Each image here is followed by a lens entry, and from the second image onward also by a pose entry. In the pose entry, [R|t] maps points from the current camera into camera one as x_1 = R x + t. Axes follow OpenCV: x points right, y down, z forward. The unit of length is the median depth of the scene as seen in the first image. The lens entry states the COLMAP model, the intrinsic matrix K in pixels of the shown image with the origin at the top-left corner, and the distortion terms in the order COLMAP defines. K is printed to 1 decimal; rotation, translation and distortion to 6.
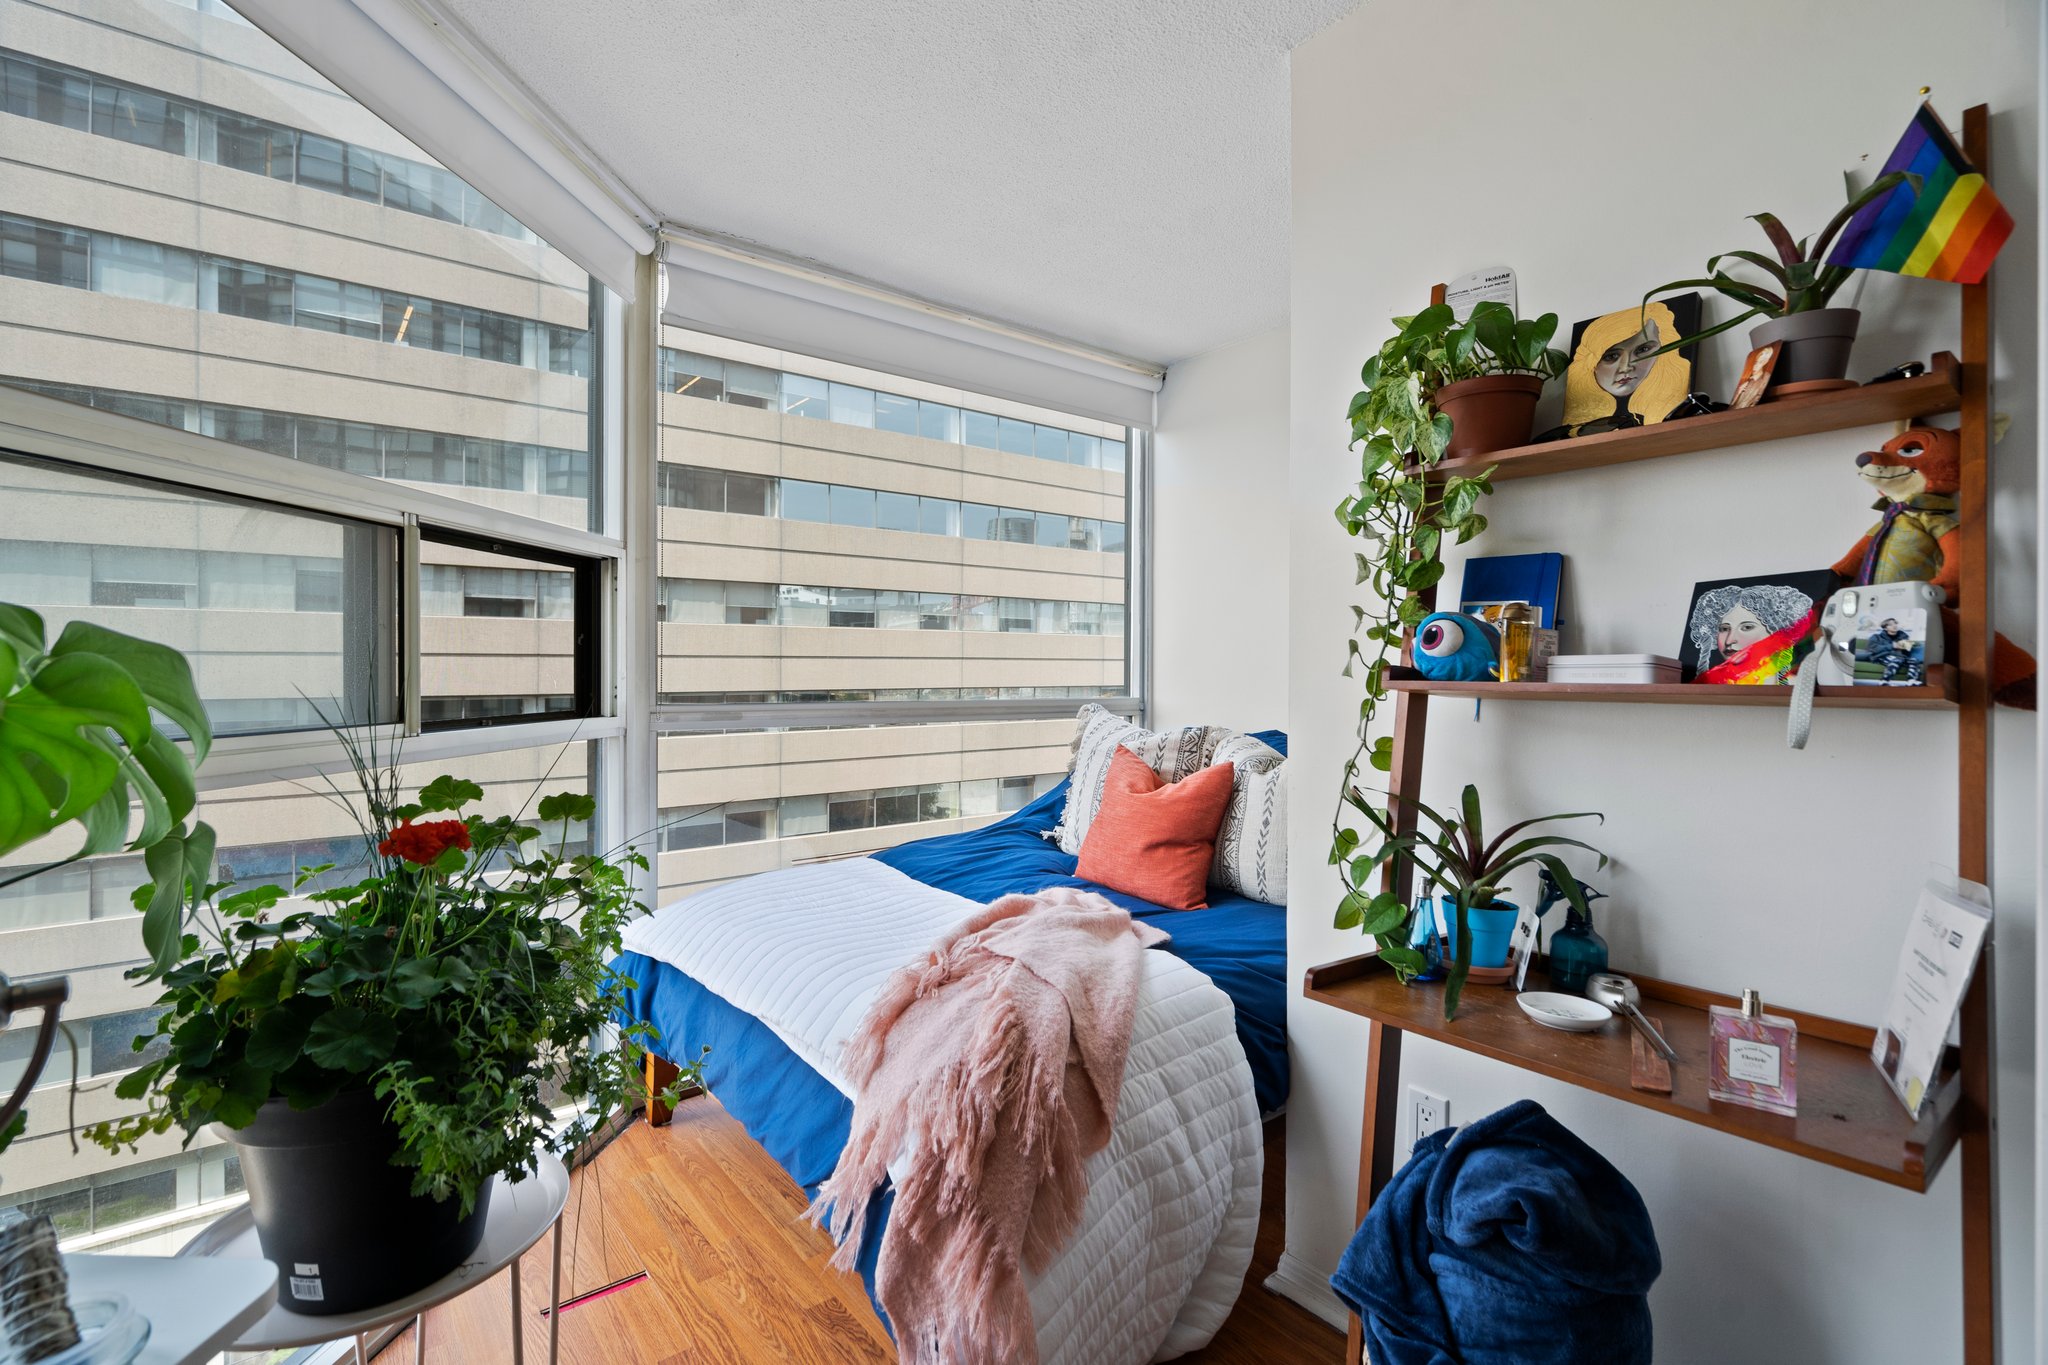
lens RADIAL K [[932.0, 0, 1039.2], [0, 932.0, 655.9], [0, 0, 1]] dist [-0.006784, 0.002164]
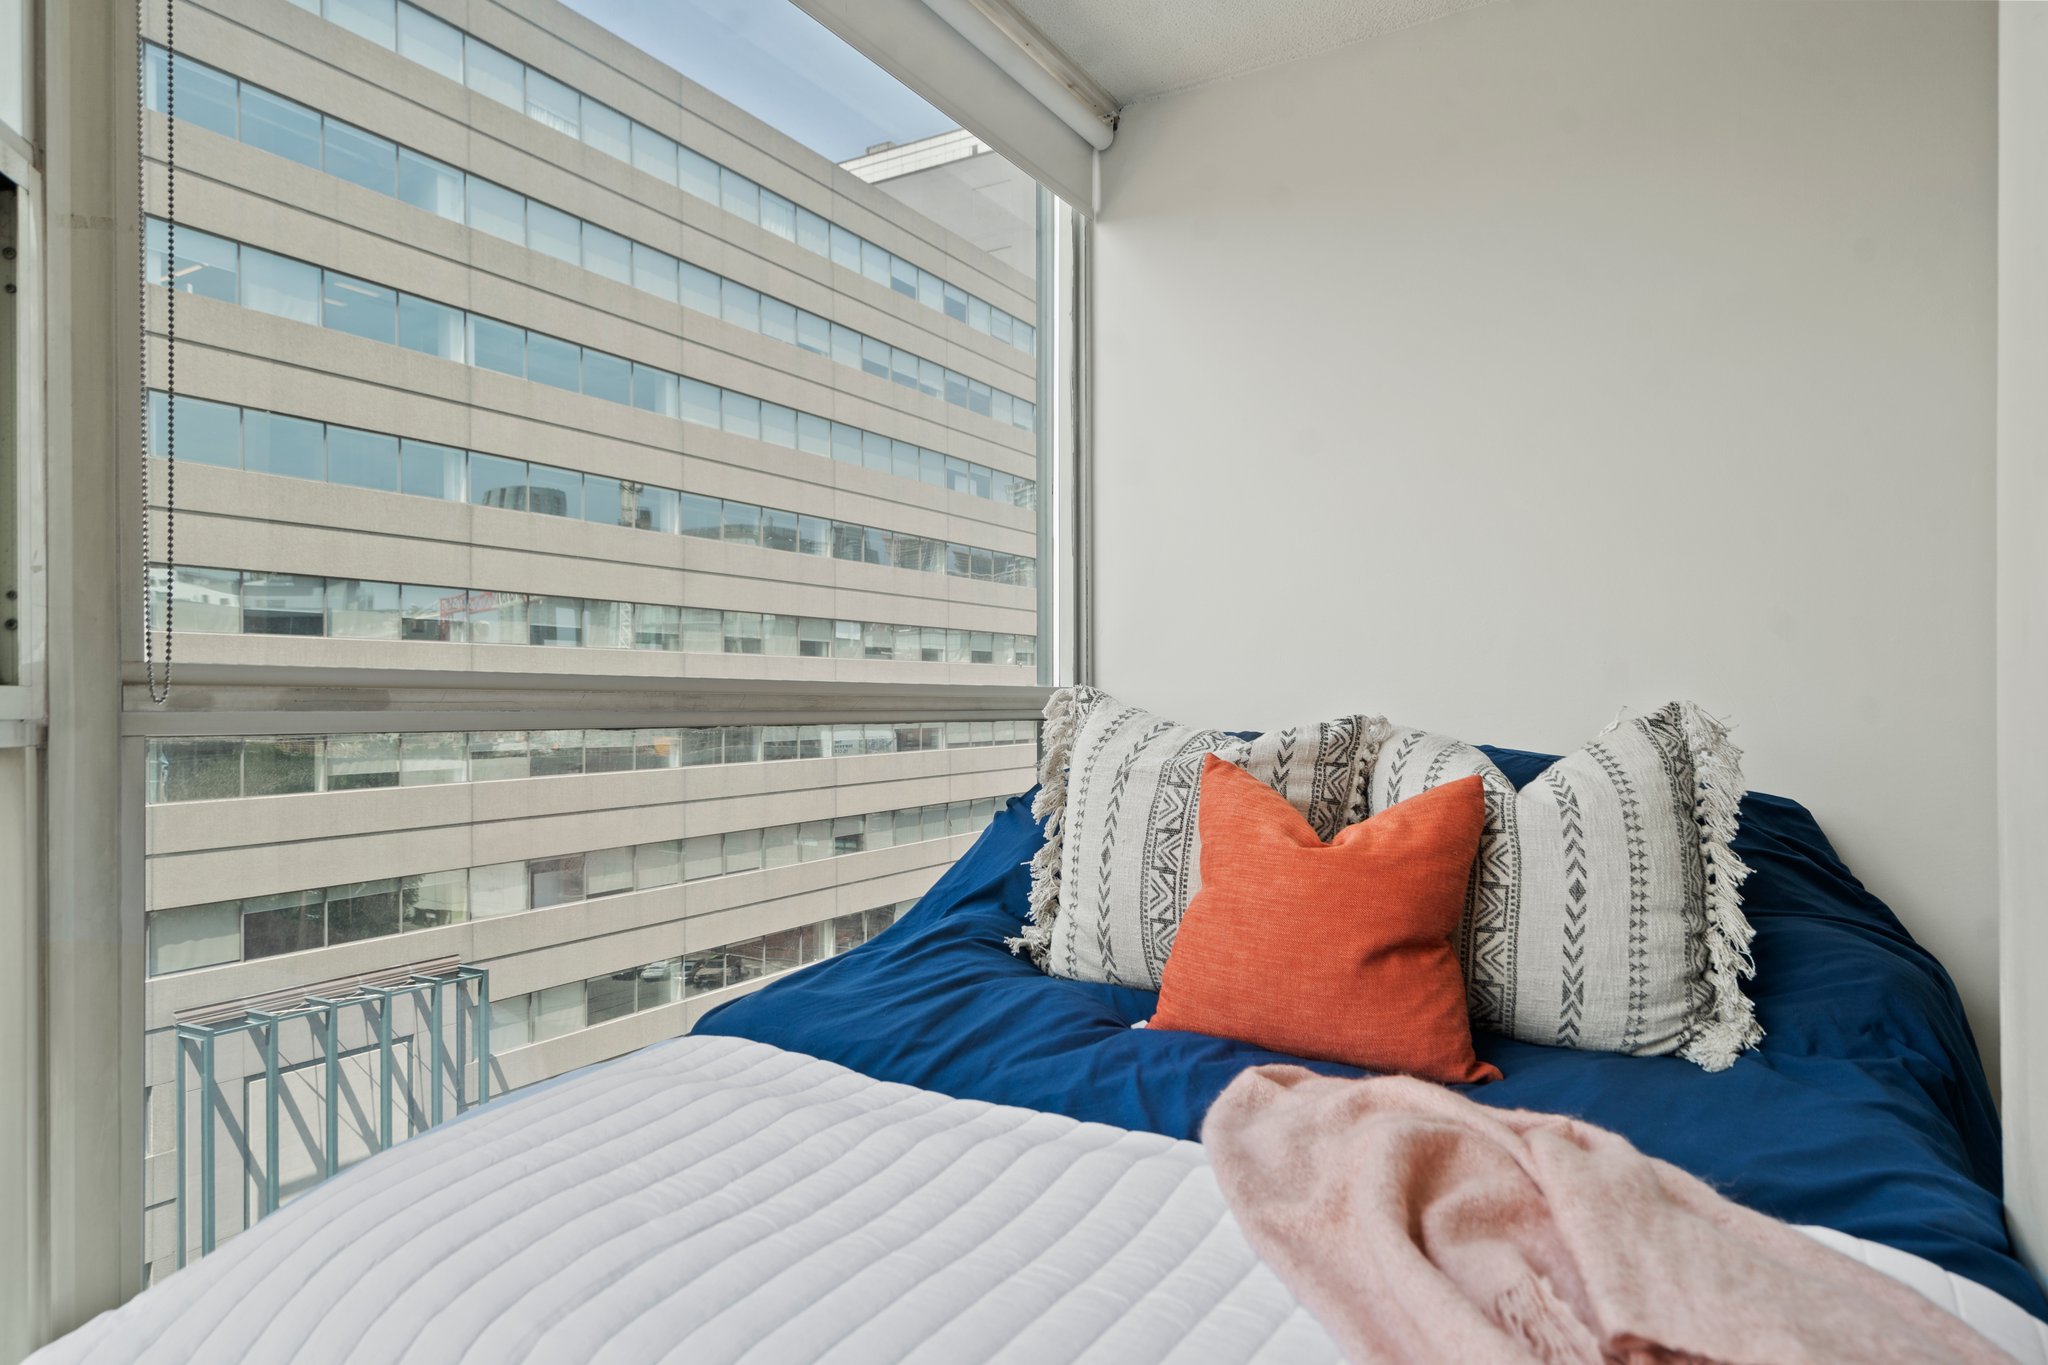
lens RADIAL K [[1176.3, 0, 969.4], [0, 1176.3, 690.6], [0, 0, 1]] dist [0.005344, -0.000388]
pose [[0.935405, -0.004925, 0.353545, -0.254377], [0.006113, 0.999979, -0.002241, 0.059941], [-0.353526, 0.004258, 0.935415, 0.444590]]
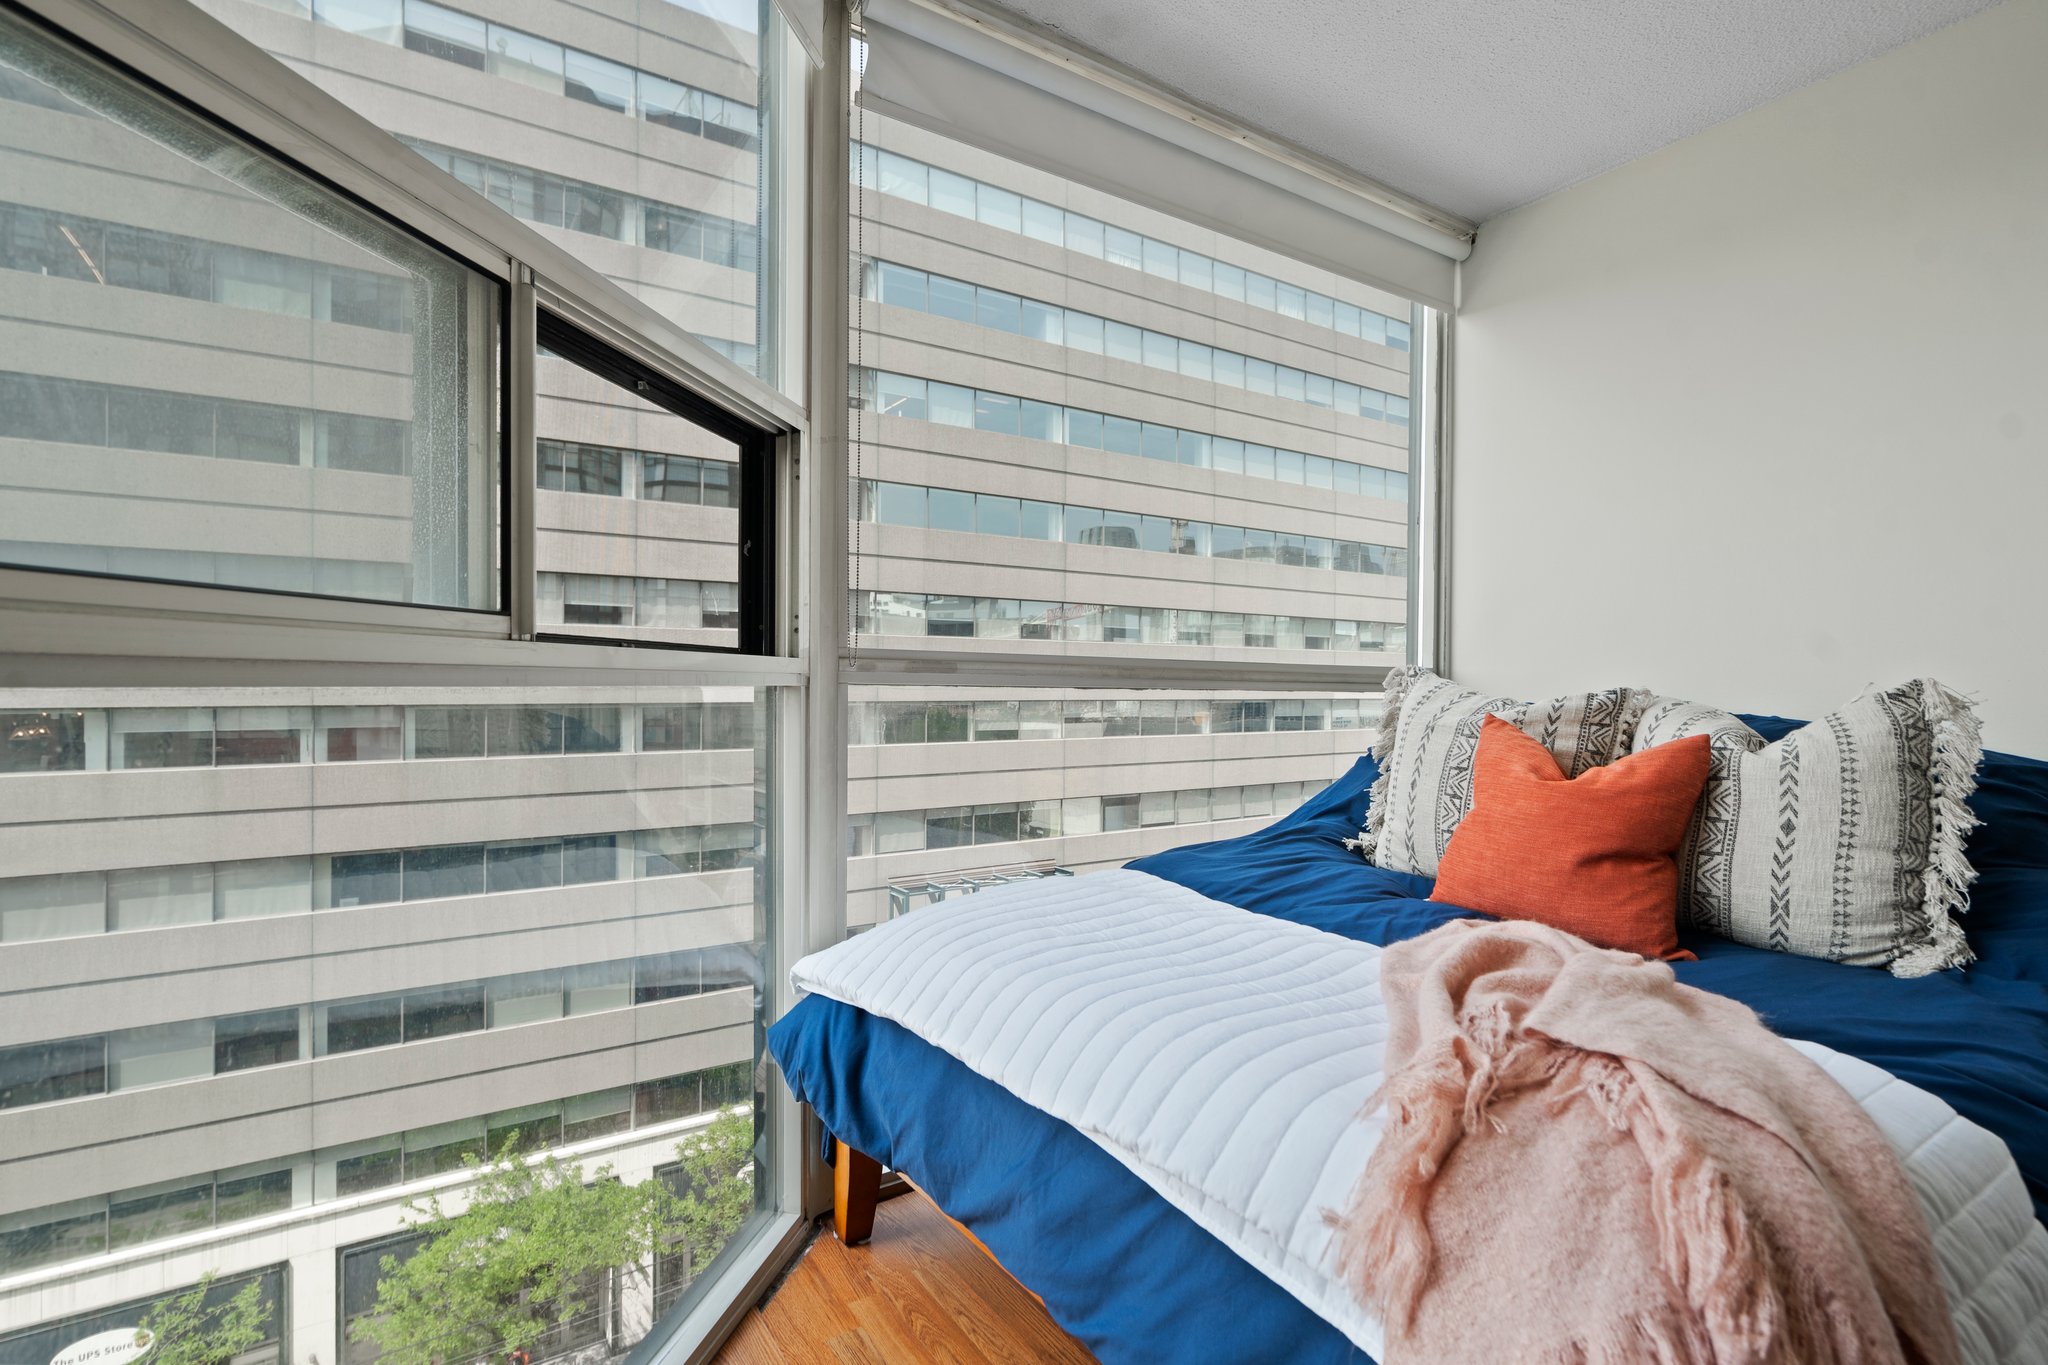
lens RADIAL K [[932.0, 0, 1031.7], [0, 932.0, 686.2], [0, 0, 1]] dist [-0.006784, 0.002164]
pose [[0.996380, 0.005374, -0.084844, -0.190661], [-0.004792, 0.999964, 0.007065, 0.069534], [0.084878, -0.006633, 0.996369, 0.276419]]
